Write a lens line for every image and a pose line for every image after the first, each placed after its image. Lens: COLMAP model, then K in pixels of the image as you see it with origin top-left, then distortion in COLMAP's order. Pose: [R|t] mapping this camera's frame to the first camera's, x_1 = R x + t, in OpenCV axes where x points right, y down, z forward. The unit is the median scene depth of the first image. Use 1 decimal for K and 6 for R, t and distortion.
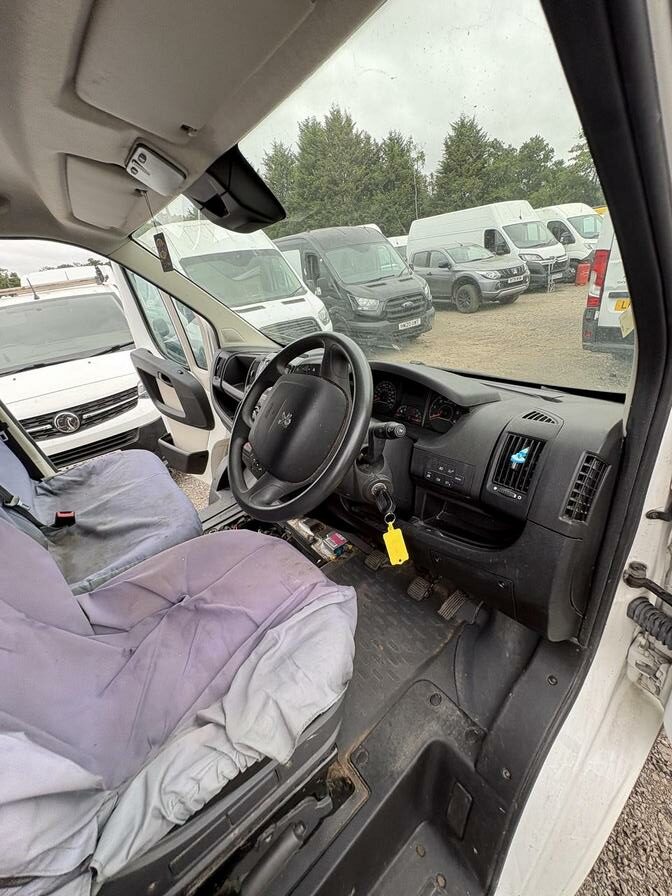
lens RADIAL K [[356.7, 0, 336.0], [0, 356.7, 447.7], [0, 0, 1]] dist [-0.000155, 0.000646]
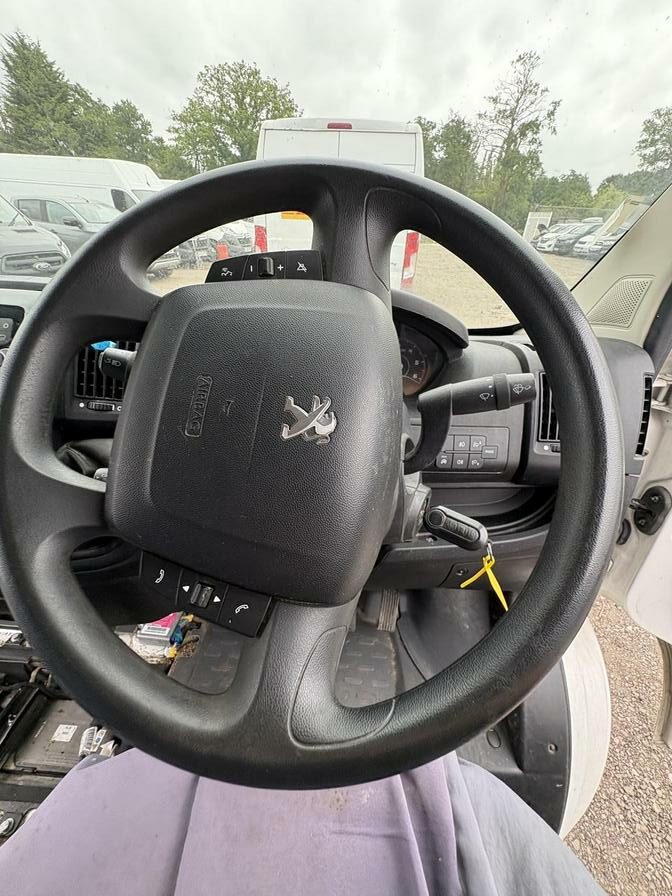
lens RADIAL K [[356.7, 0, 336.0], [0, 356.7, 447.7], [0, 0, 1]] dist [-0.000155, 0.000646]
pose [[0.647283, -0.271961, 0.712082, -0.006247], [0.235787, 0.959806, 0.152241, -0.001745], [-0.724865, 0.069357, 0.685391, 0.014191]]
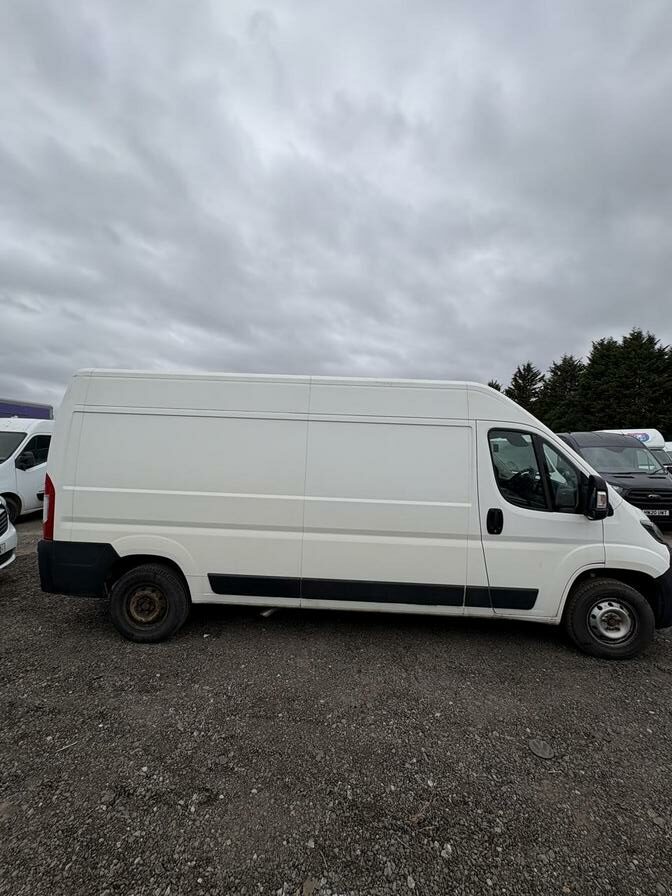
lens RADIAL K [[356.7, 0, 336.0], [0, 356.7, 447.7], [0, 0, 1]] dist [-0.000155, 0.000646]
pose [[0.771456, 0.129709, -0.622922, 0.019013], [-0.388752, 0.871112, -0.300060, 0.039989], [0.503714, 0.473645, 0.722449, -0.082948]]
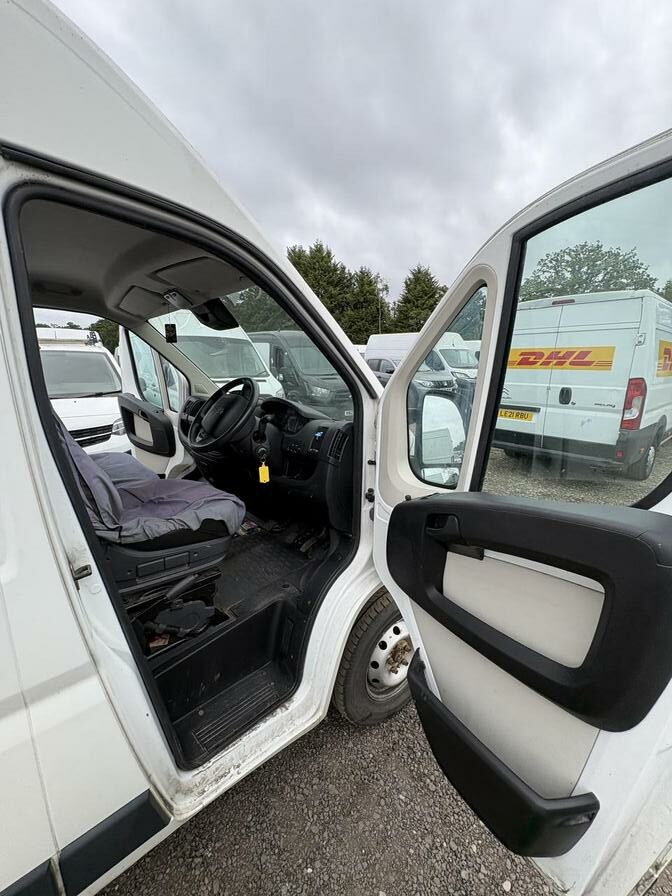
lens RADIAL K [[356.7, 0, 336.0], [0, 356.7, 447.7], [0, 0, 1]] dist [-0.000155, 0.000646]
pose [[0.988377, 0.110199, 0.104726, 0.006547], [-0.082240, 0.966954, -0.241322, 0.011322], [-0.127858, 0.229904, 0.964778, -0.021350]]
